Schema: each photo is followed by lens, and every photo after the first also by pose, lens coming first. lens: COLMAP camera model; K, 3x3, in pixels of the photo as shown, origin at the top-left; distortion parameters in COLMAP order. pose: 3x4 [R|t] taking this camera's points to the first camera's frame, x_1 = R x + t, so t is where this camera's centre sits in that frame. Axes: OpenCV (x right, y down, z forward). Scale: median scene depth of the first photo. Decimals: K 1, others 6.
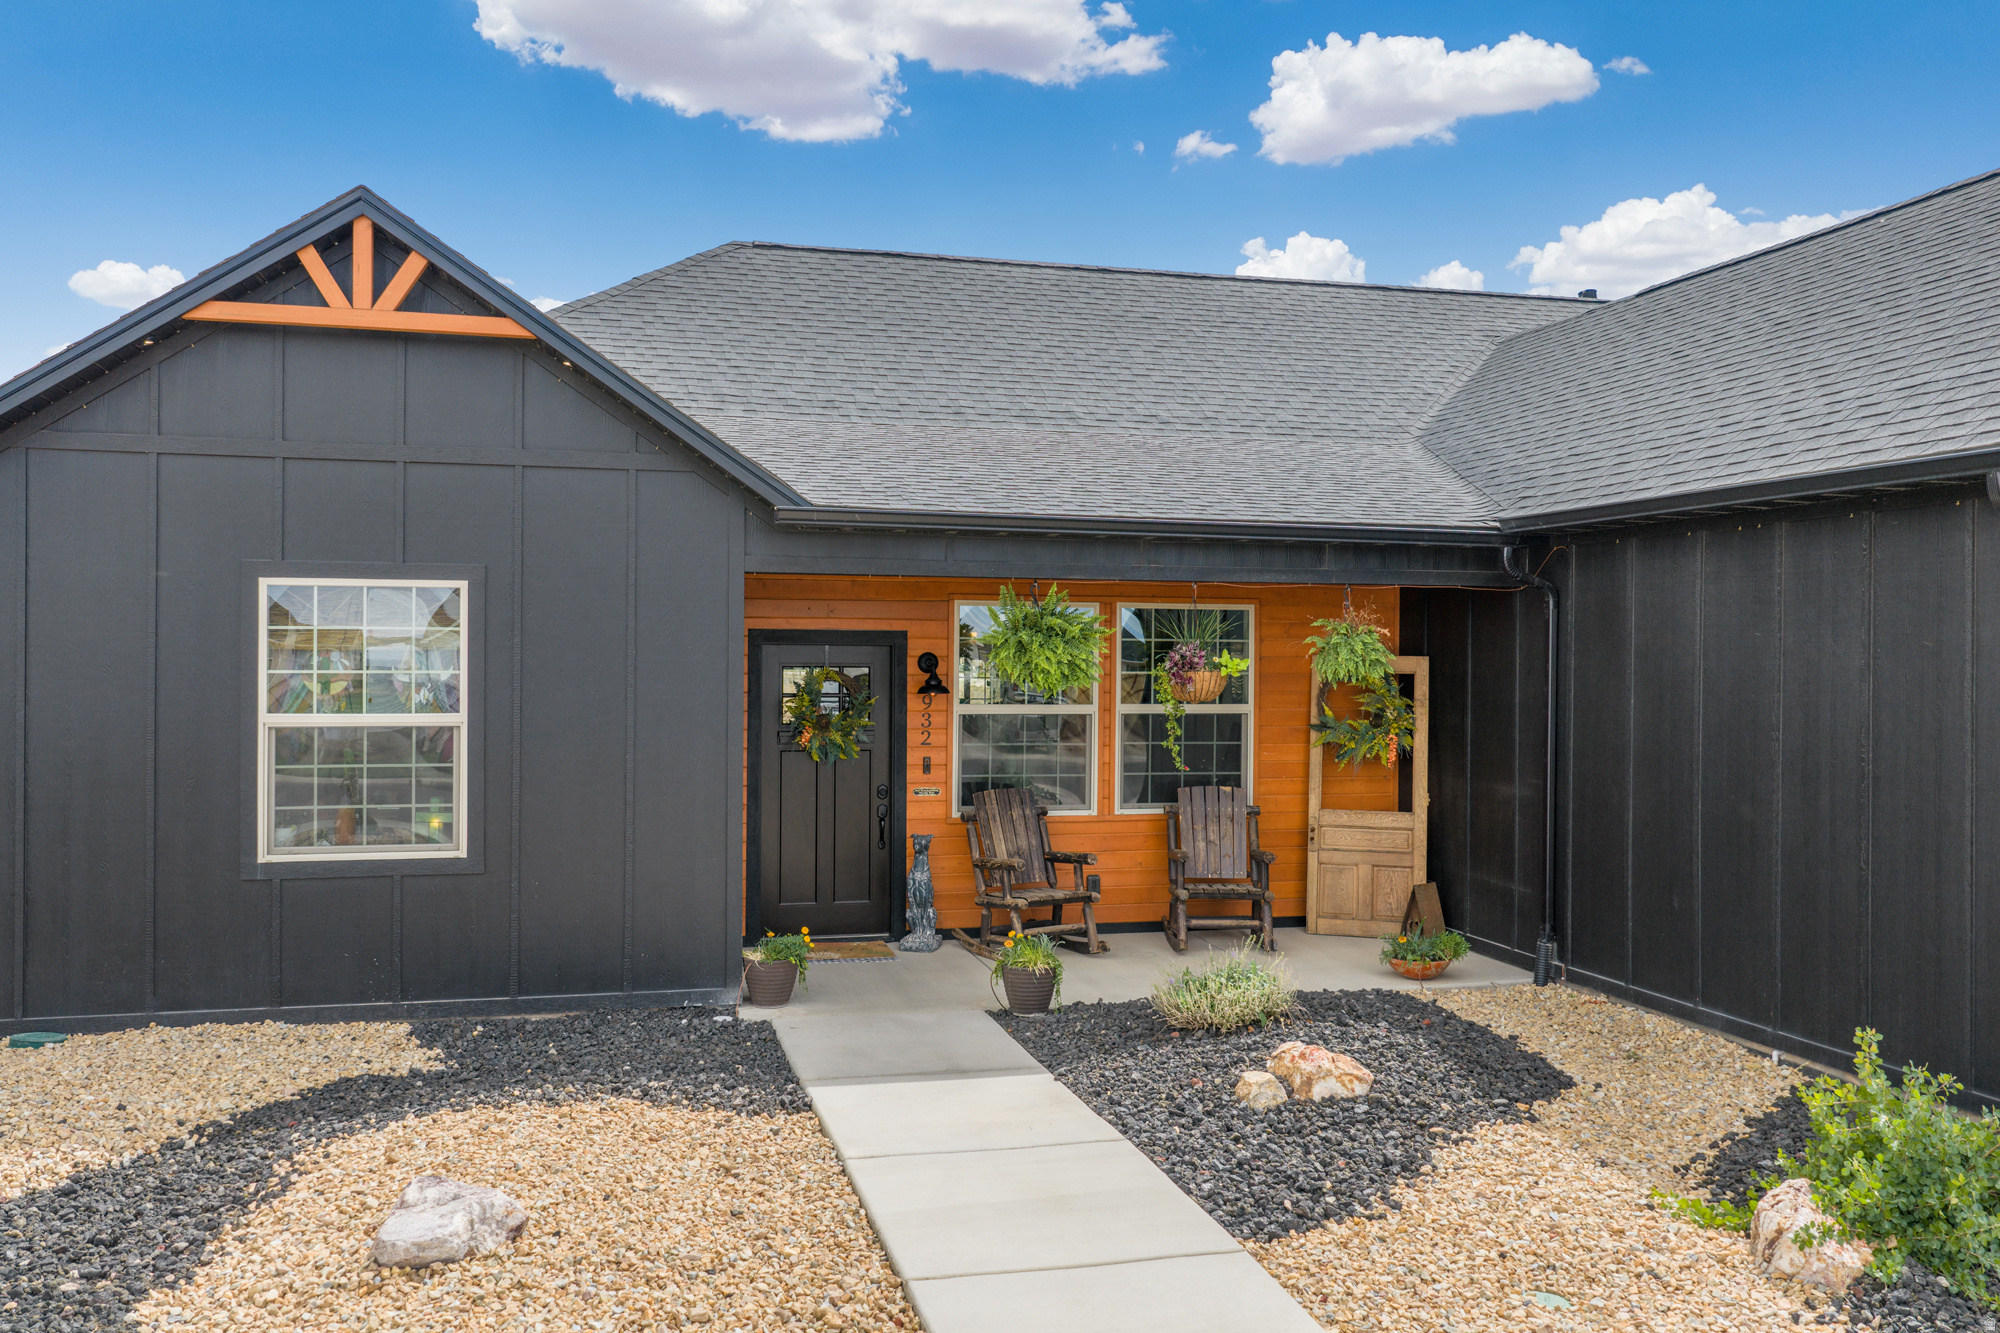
lens RADIAL K [[1636.2, 0, 1007.4], [0, 1636.2, 655.9], [0, 0, 1]] dist [0.000607, -0.000166]
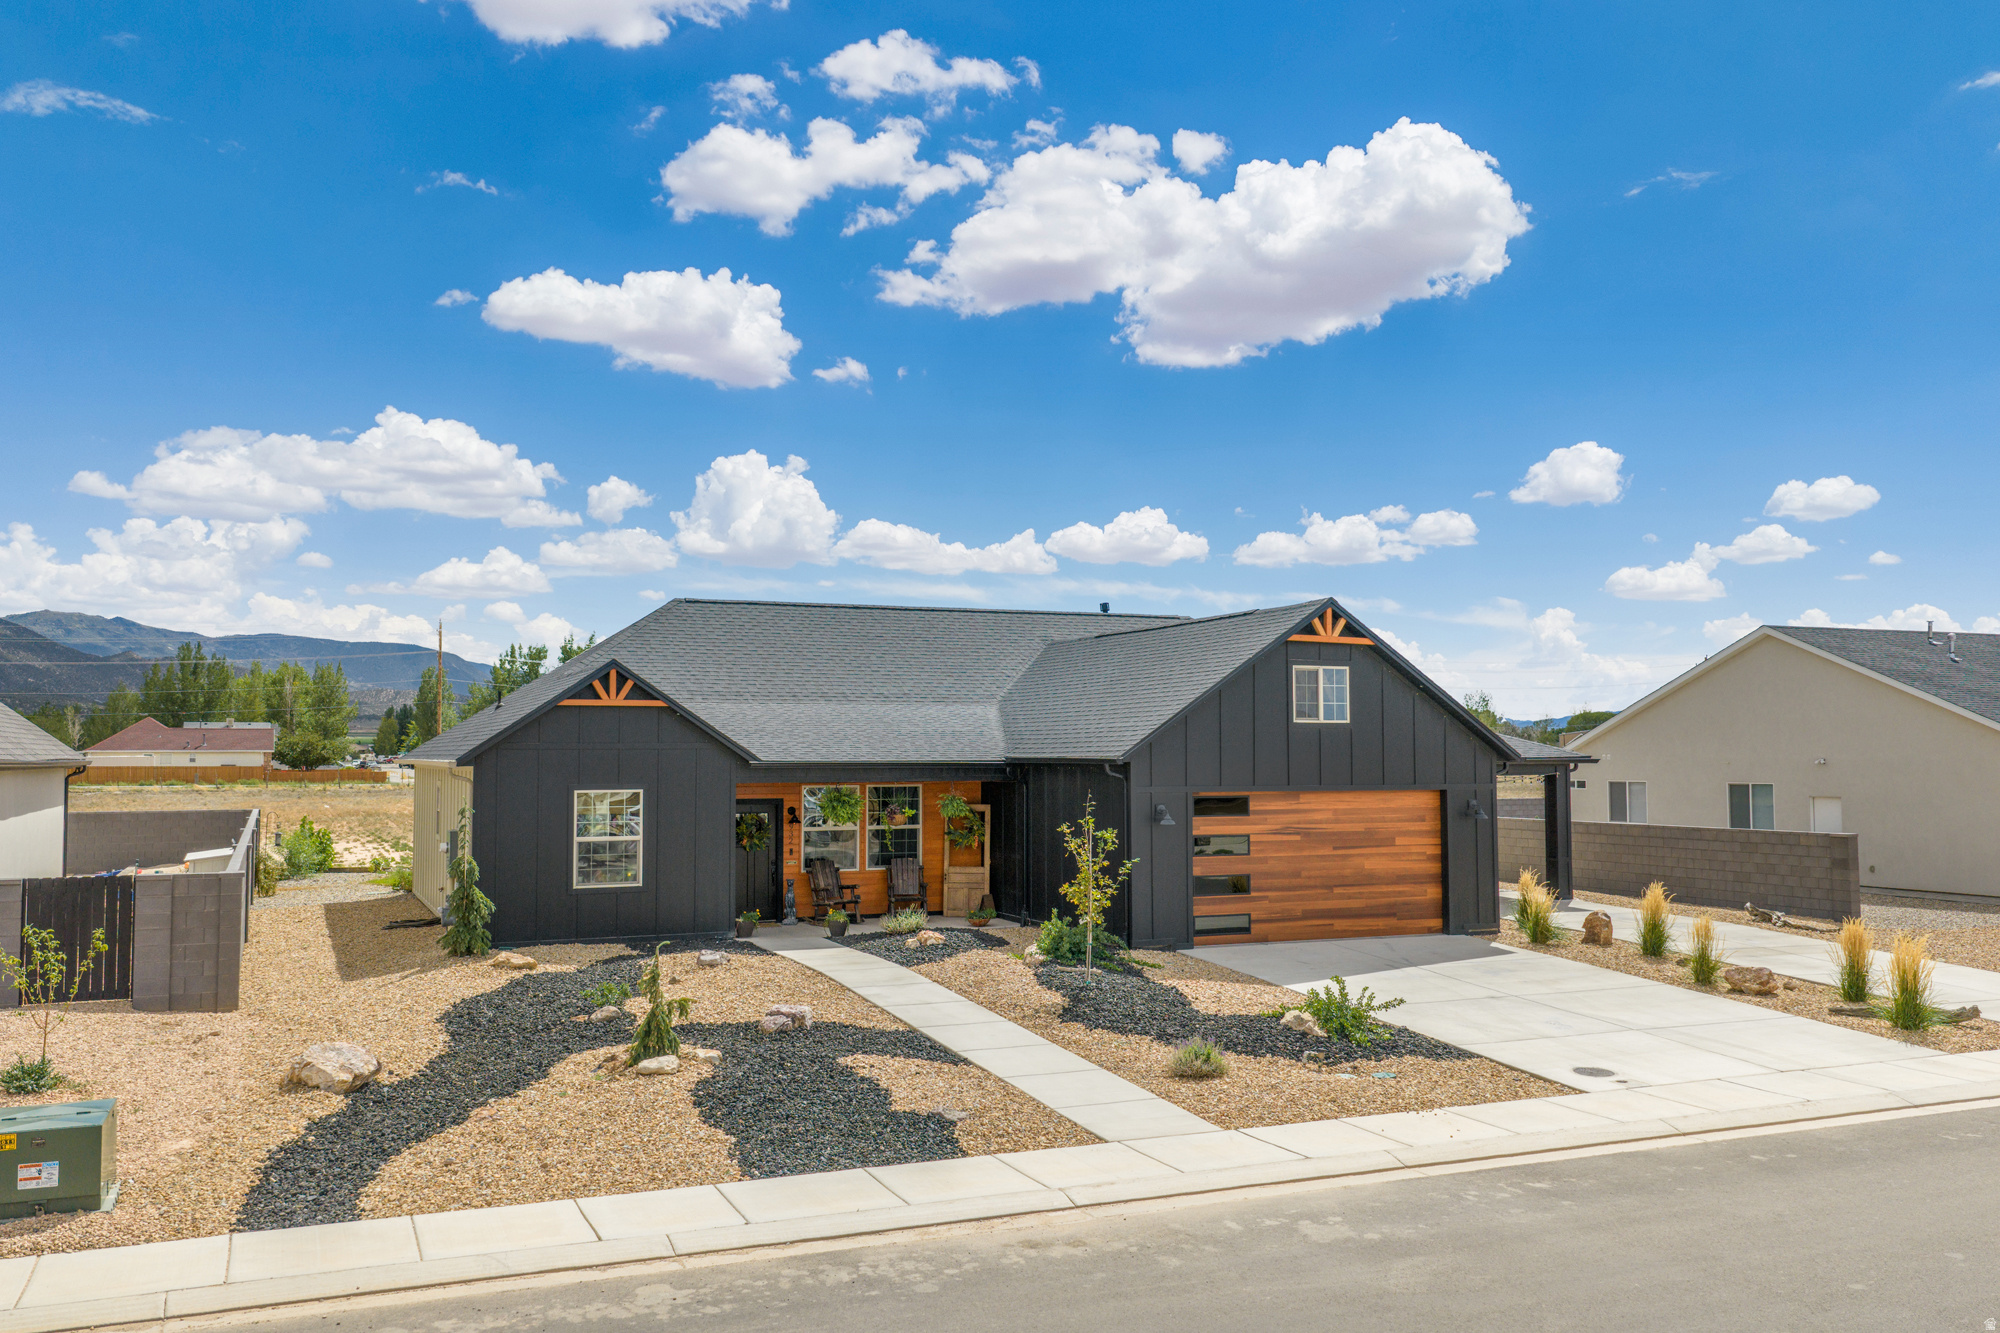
lens RADIAL K [[1636.2, 0, 1001.0], [0, 1636.2, 671.9], [0, 0, 1]] dist [0.000607, -0.000166]
pose [[0.987179, -0.002058, 0.159605, -0.133489], [0.009405, 0.998930, -0.045292, -0.093199], [-0.159341, 0.046212, 0.986141, -1.561468]]
